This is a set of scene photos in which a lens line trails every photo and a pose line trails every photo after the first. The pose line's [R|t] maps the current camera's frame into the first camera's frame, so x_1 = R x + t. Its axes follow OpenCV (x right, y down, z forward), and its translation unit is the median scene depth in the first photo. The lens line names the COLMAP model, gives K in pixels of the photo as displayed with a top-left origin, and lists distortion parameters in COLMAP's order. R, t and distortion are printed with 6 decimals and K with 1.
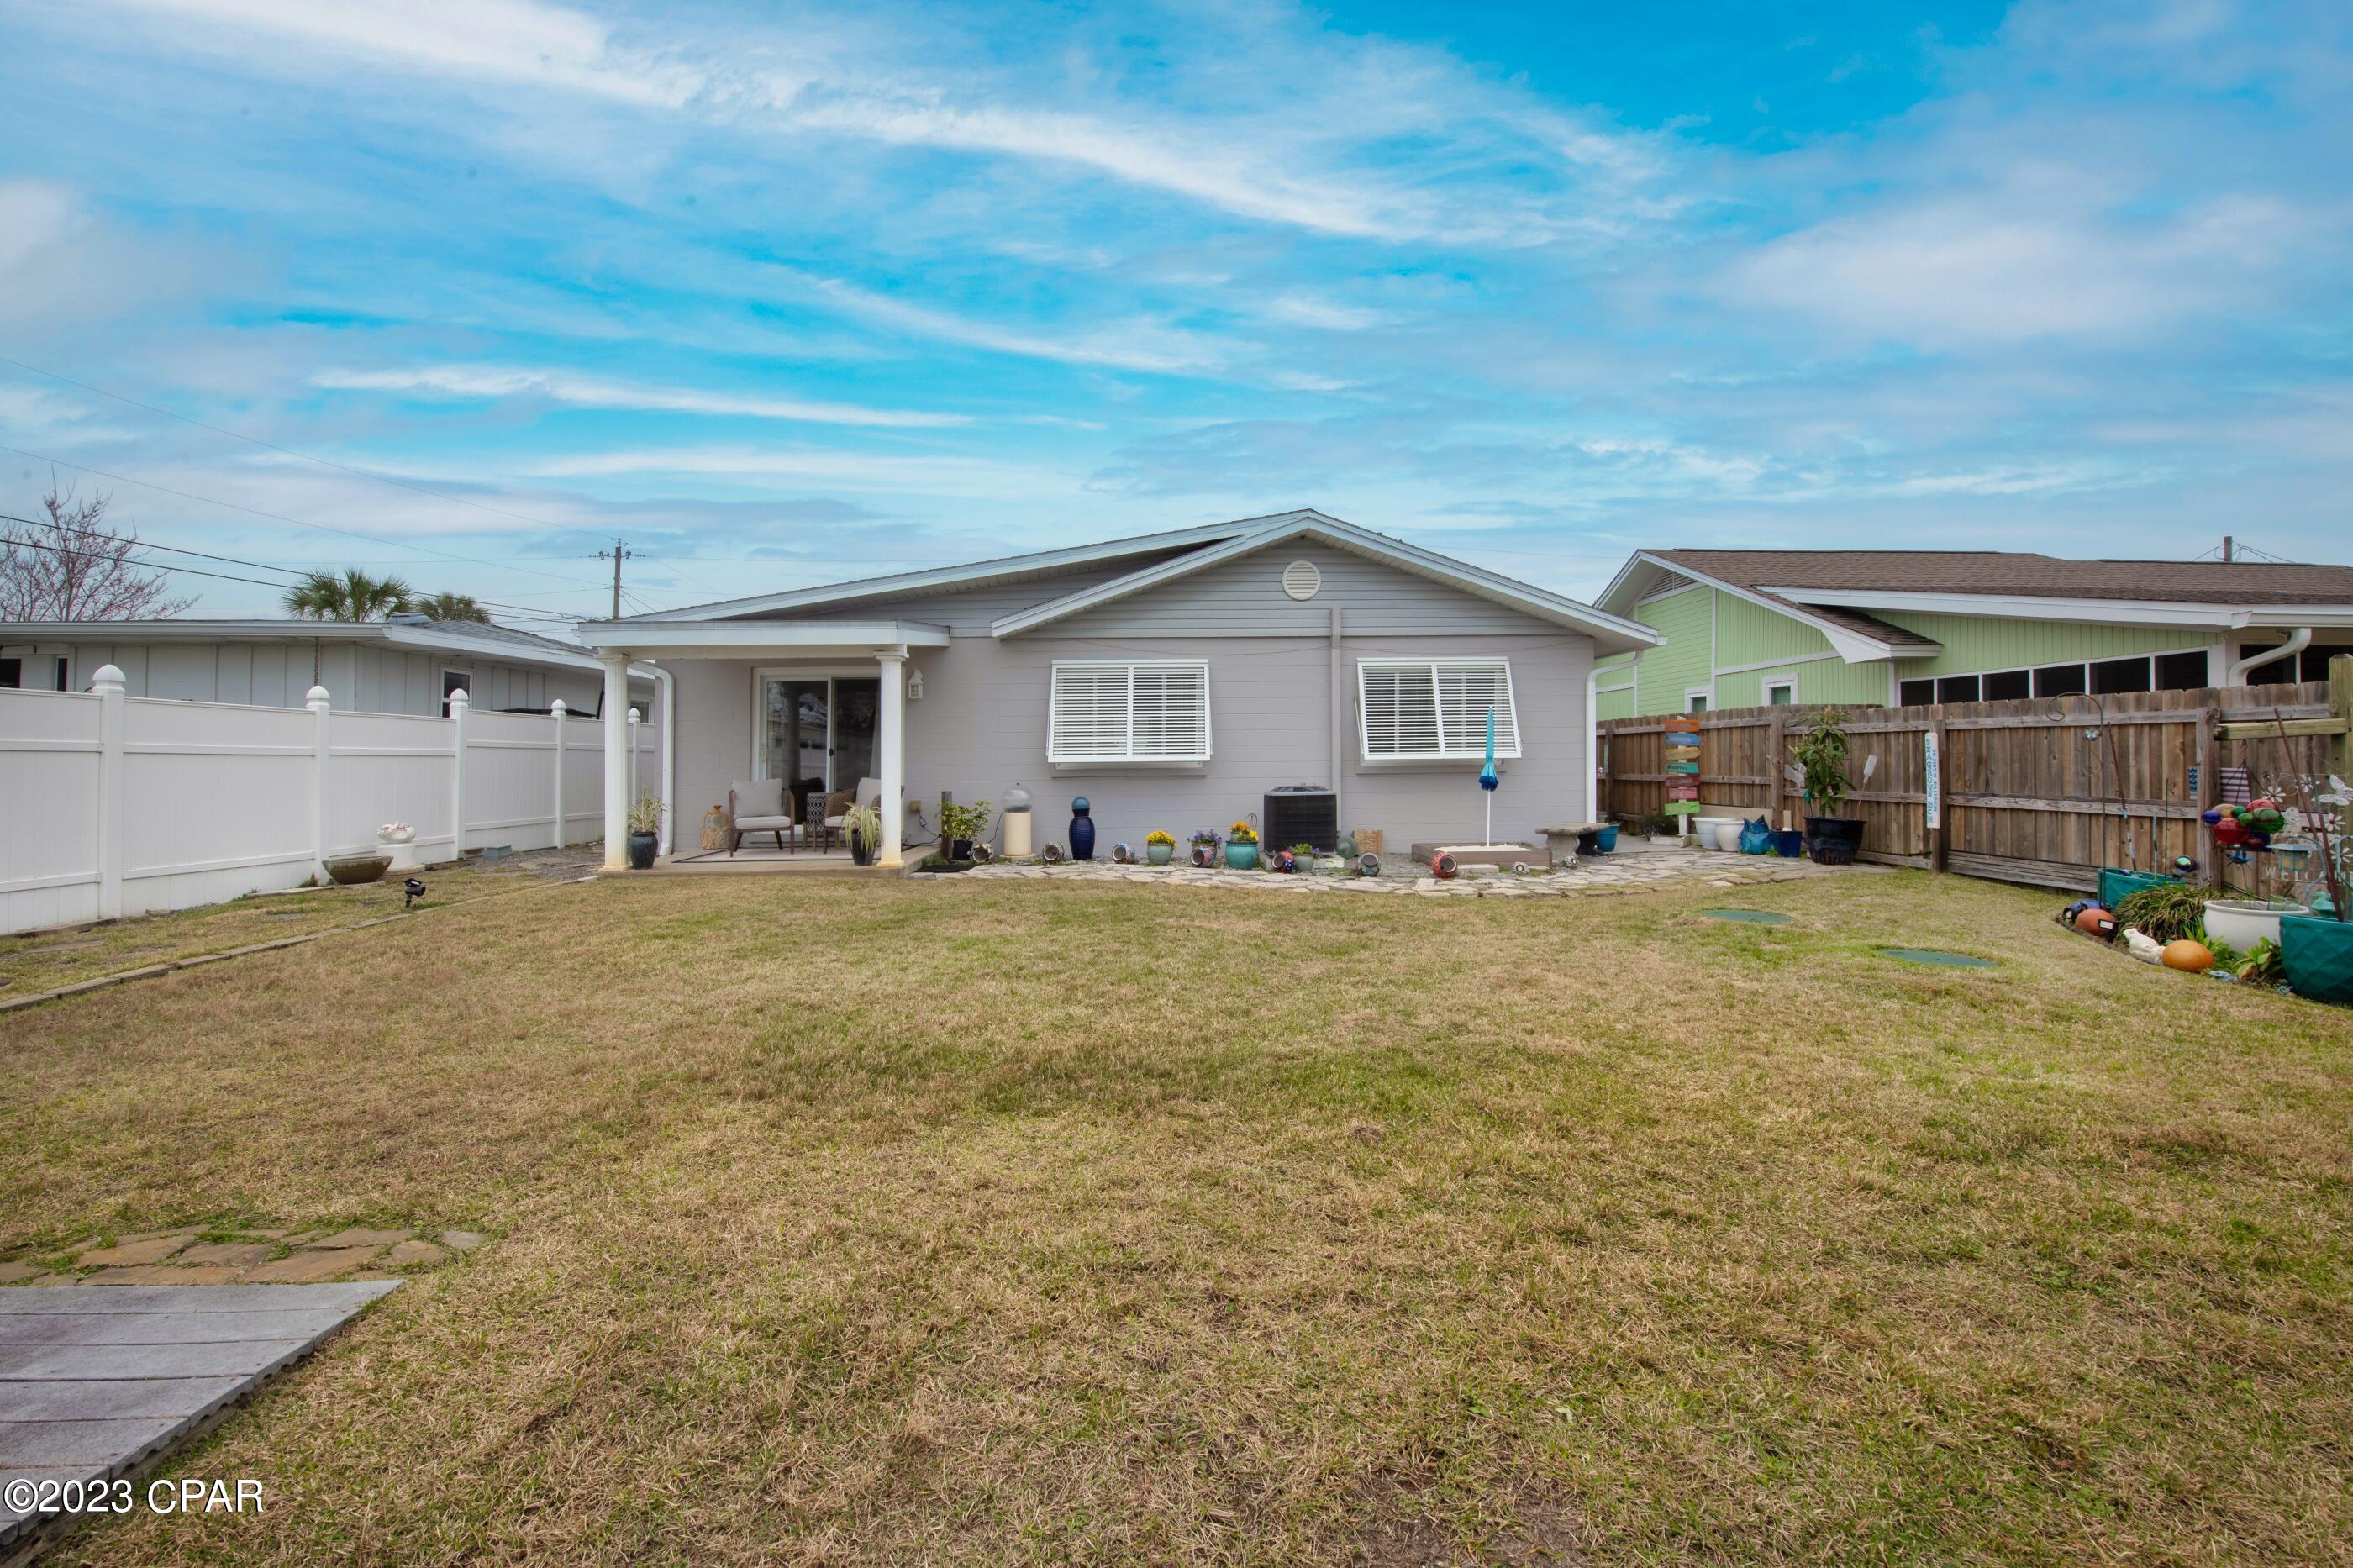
lens RADIAL K [[956.1, 0, 1185.4], [0, 956.1, 764.2], [0, 0, 1]] dist [-0.014765, -0.000002]
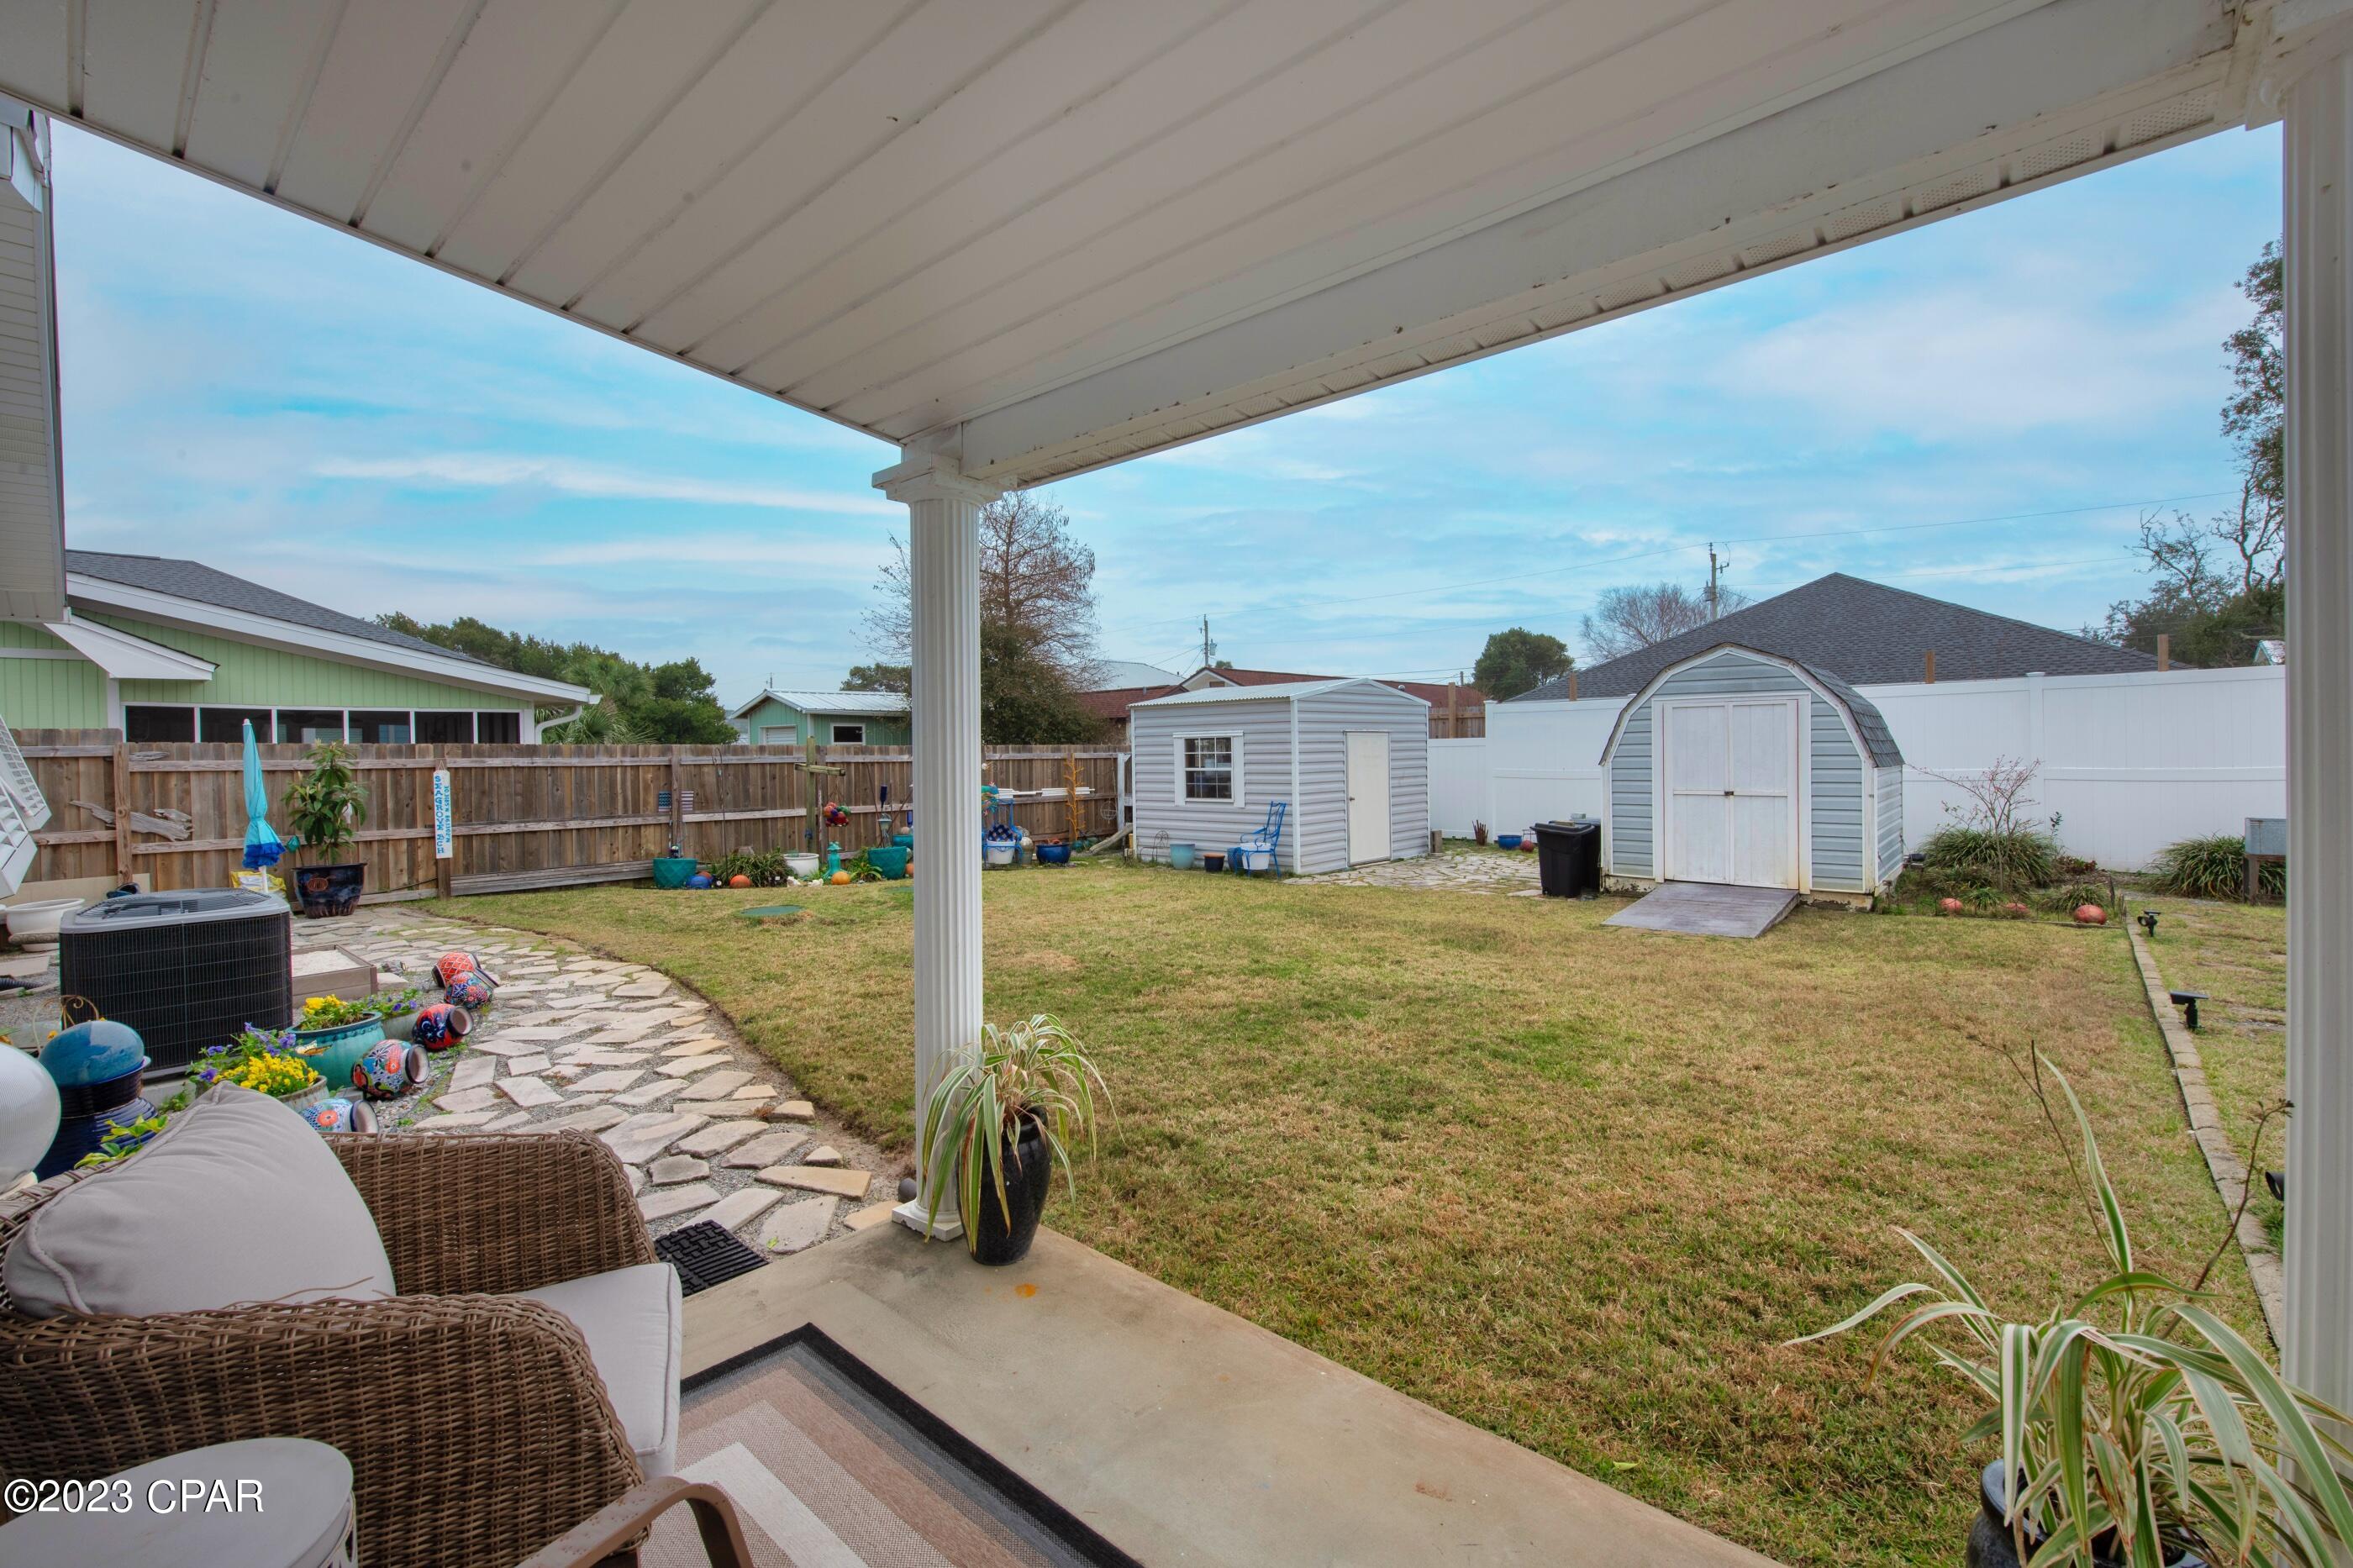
lens RADIAL K [[1018.4, 0, 1172.6], [0, 1018.4, 759.3], [0, 0, 1]] dist [0.000666, 0.000089]
pose [[-0.728588, 0.013576, 0.684817, -0.645834], [0.022787, 0.999731, 0.004425, -0.033487], [-0.684573, 0.018829, -0.728701, 1.349777]]
